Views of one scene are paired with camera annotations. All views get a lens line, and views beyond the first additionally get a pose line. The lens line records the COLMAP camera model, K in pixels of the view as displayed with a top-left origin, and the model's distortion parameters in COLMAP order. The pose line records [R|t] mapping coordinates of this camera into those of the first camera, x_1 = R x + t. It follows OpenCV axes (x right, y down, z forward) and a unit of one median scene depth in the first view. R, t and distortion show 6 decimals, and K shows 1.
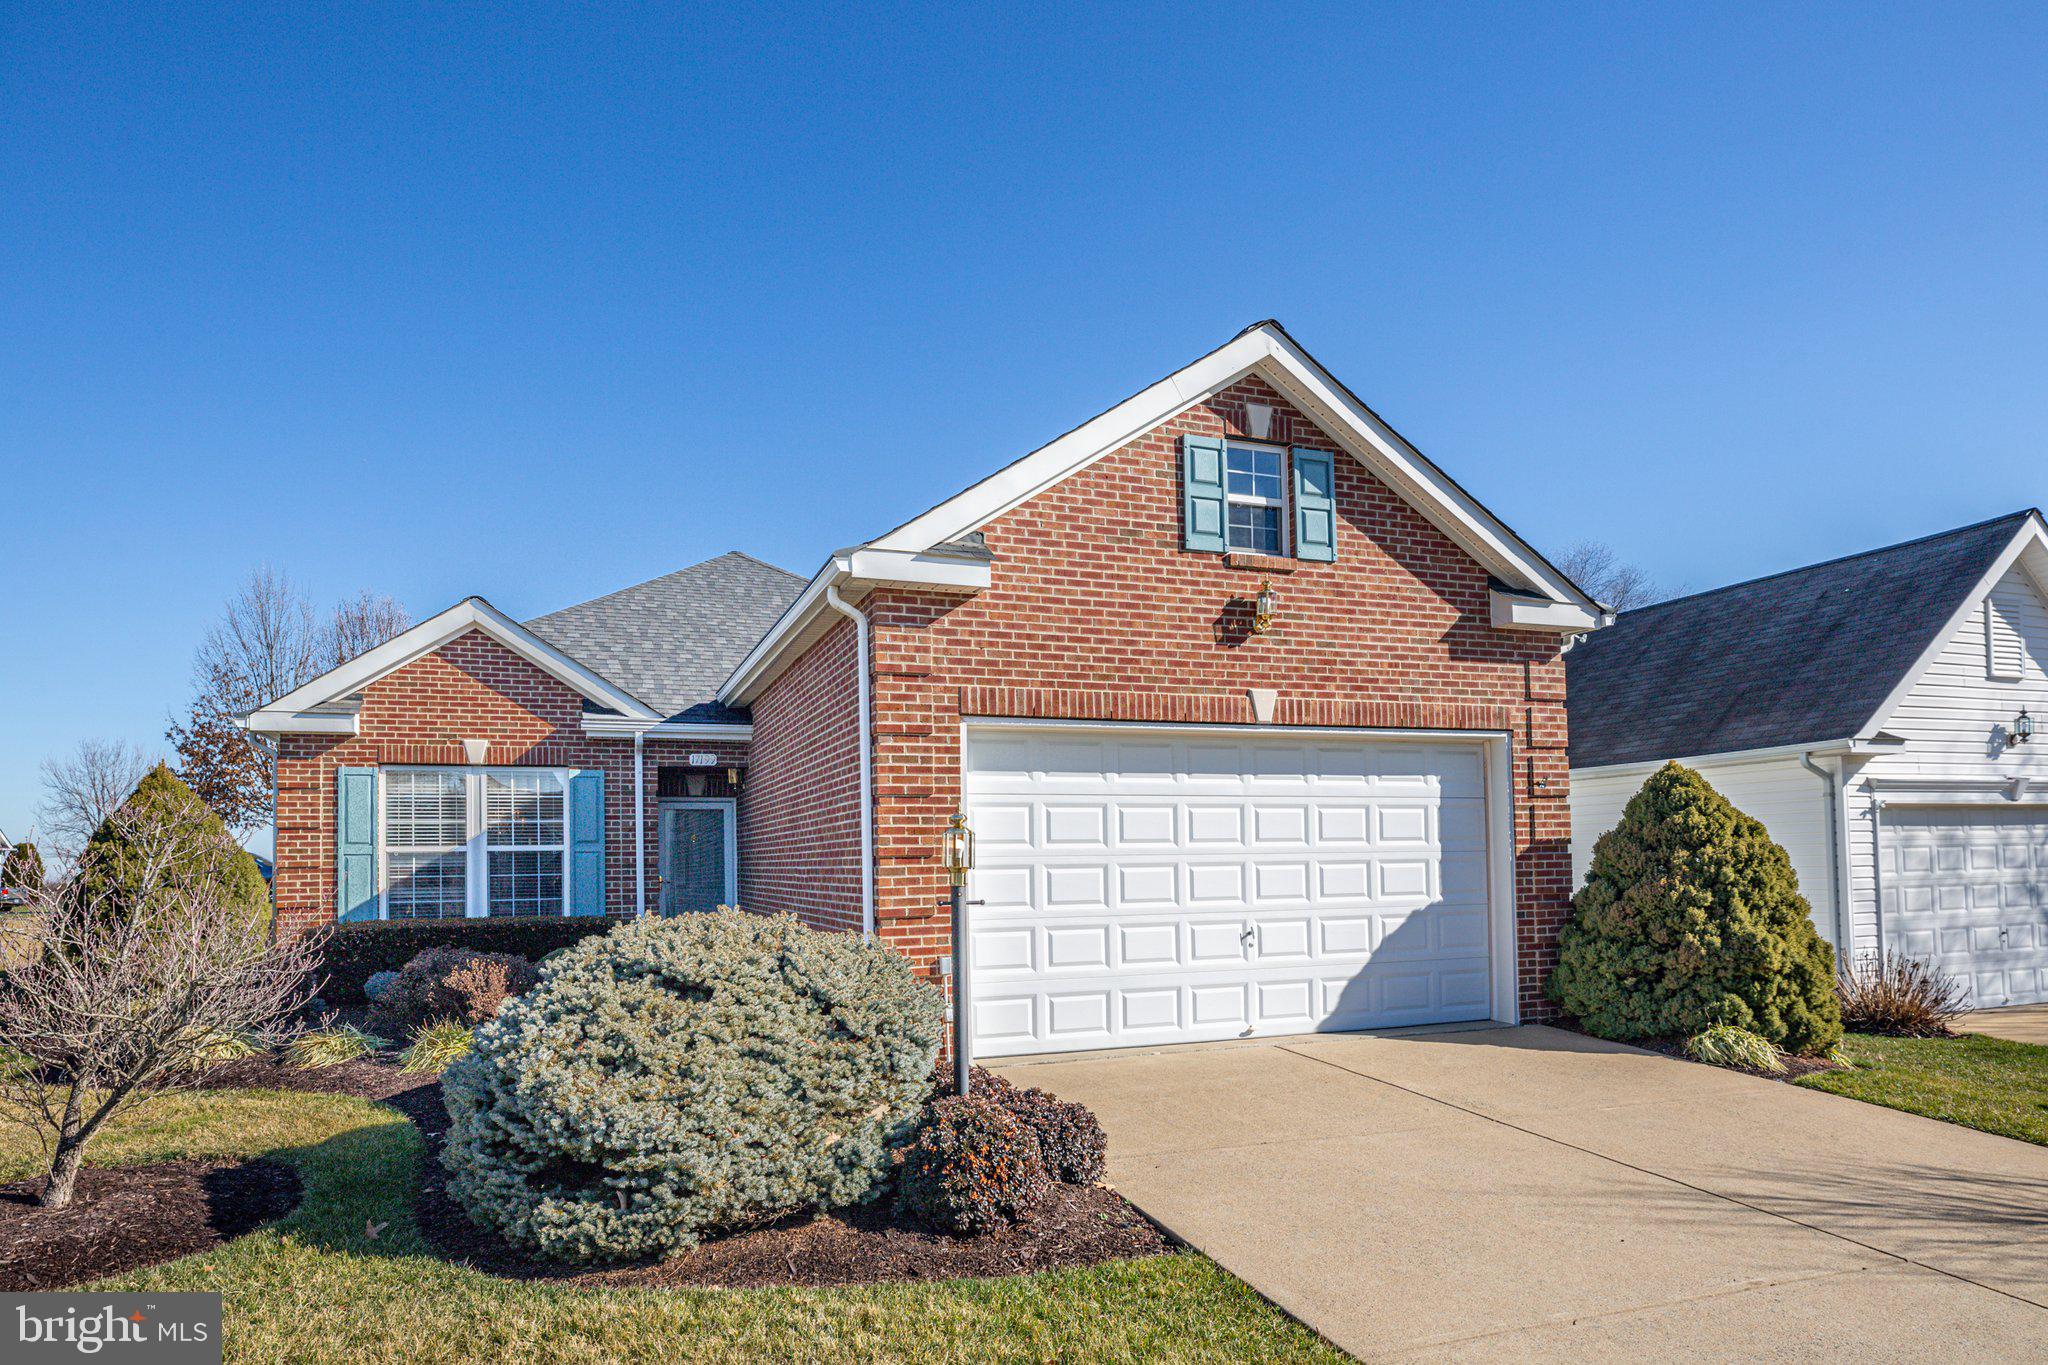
lens RADIAL K [[1124.2, 0, 1024.0], [0, 1124.2, 682.5], [0, 0, 1]] dist [-0.002148, 0.000228]
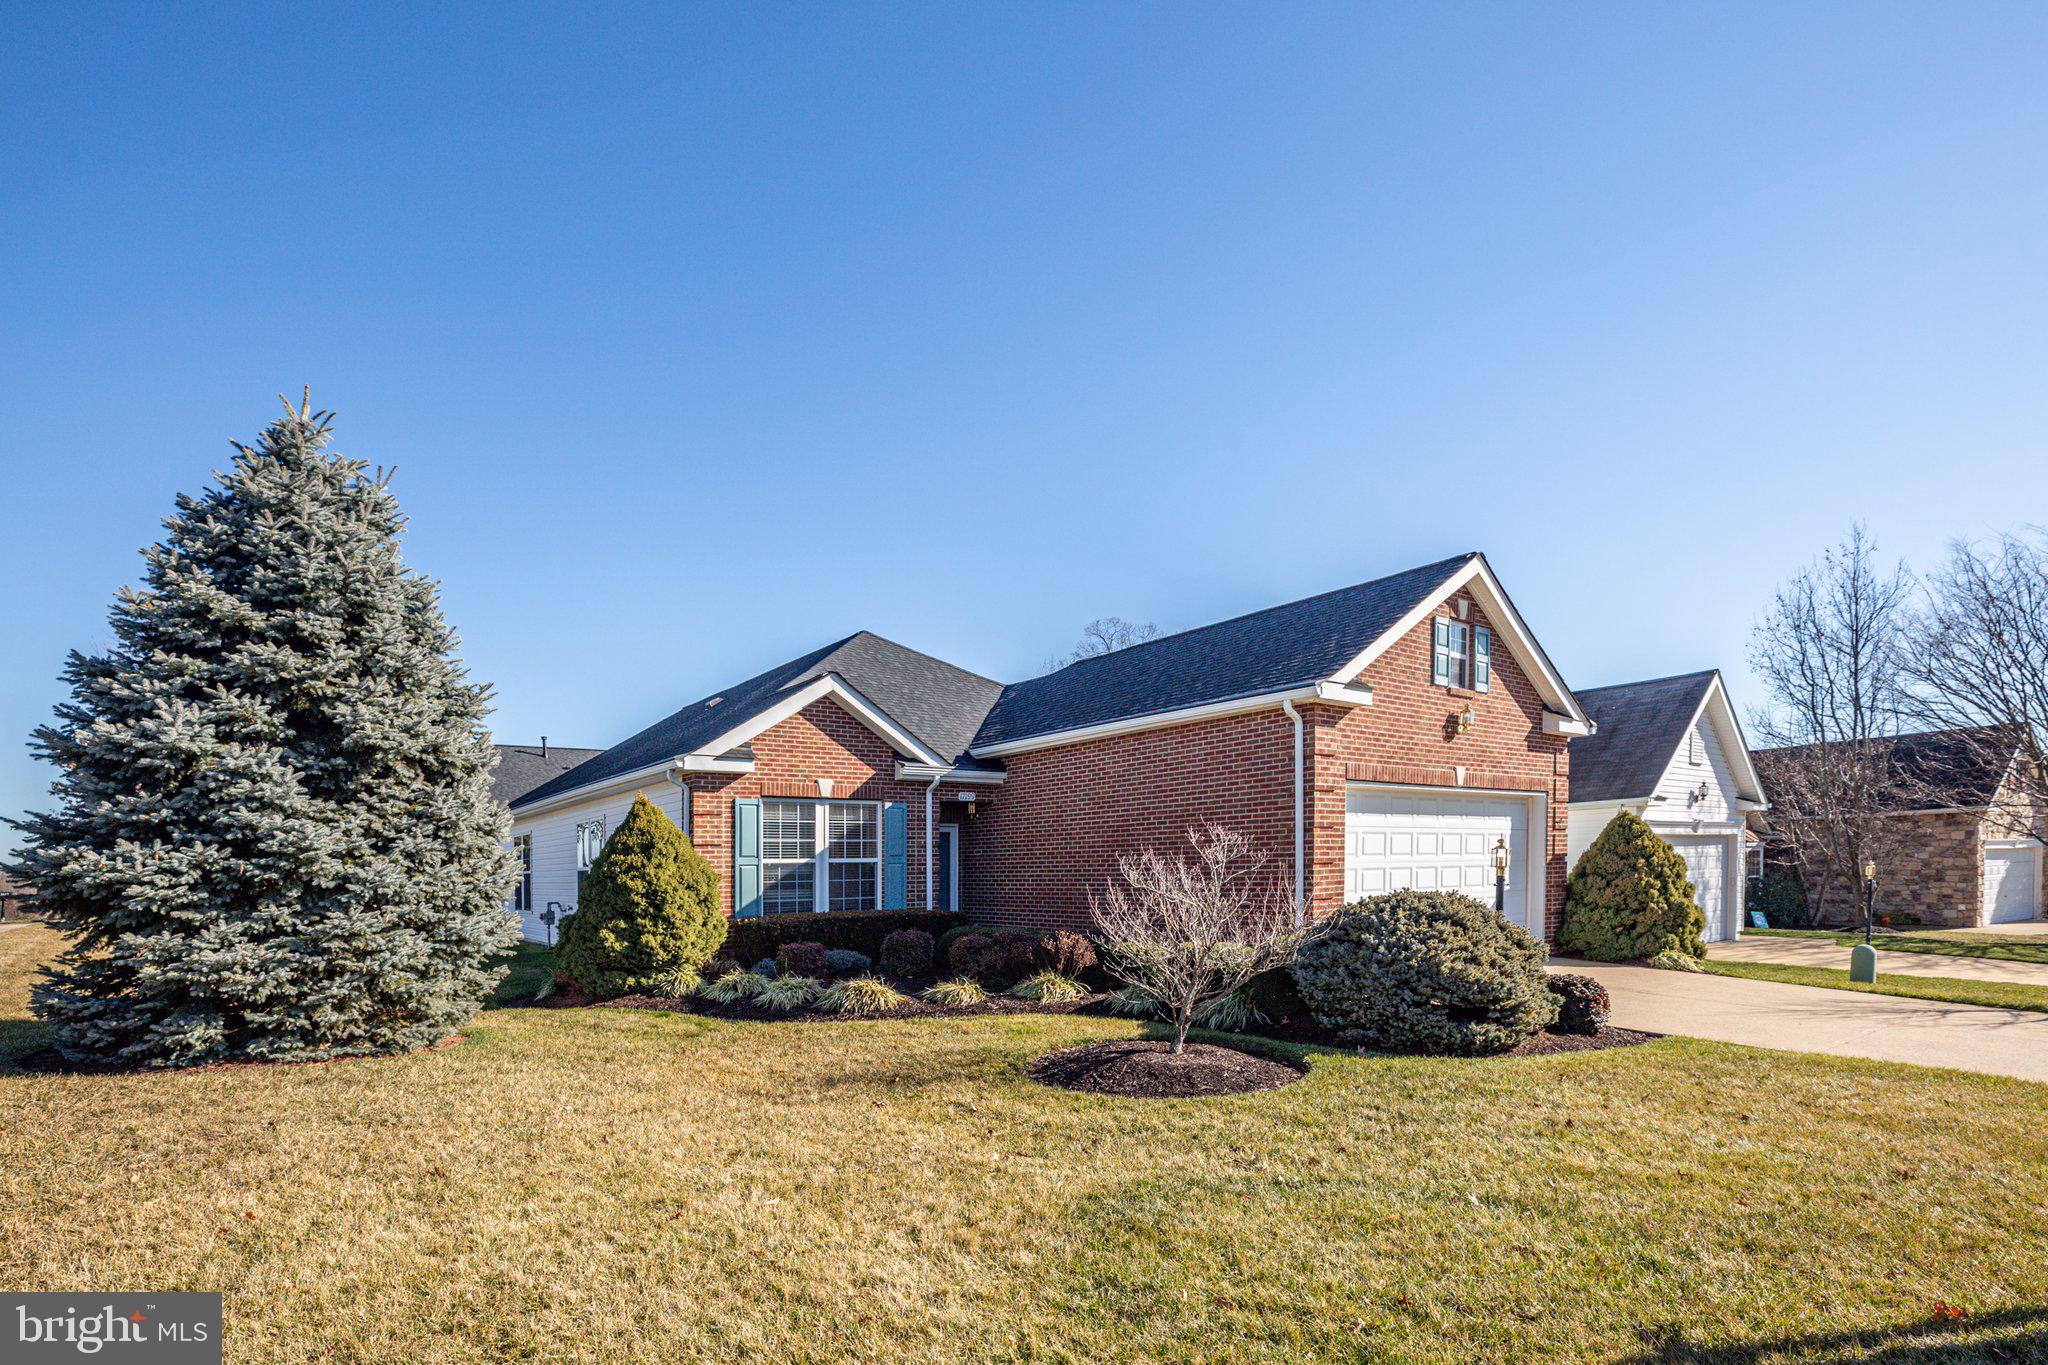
lens RADIAL K [[954.1, 0, 1024.7], [0, 954.1, 769.2], [0, 0, 1]] dist [-0.002241, -0.000204]
pose [[0.959291, 0.025226, 0.281290, -0.817269], [-0.038613, 0.998365, 0.042152, -0.025101], [-0.279767, -0.051297, 0.958697, -0.210951]]
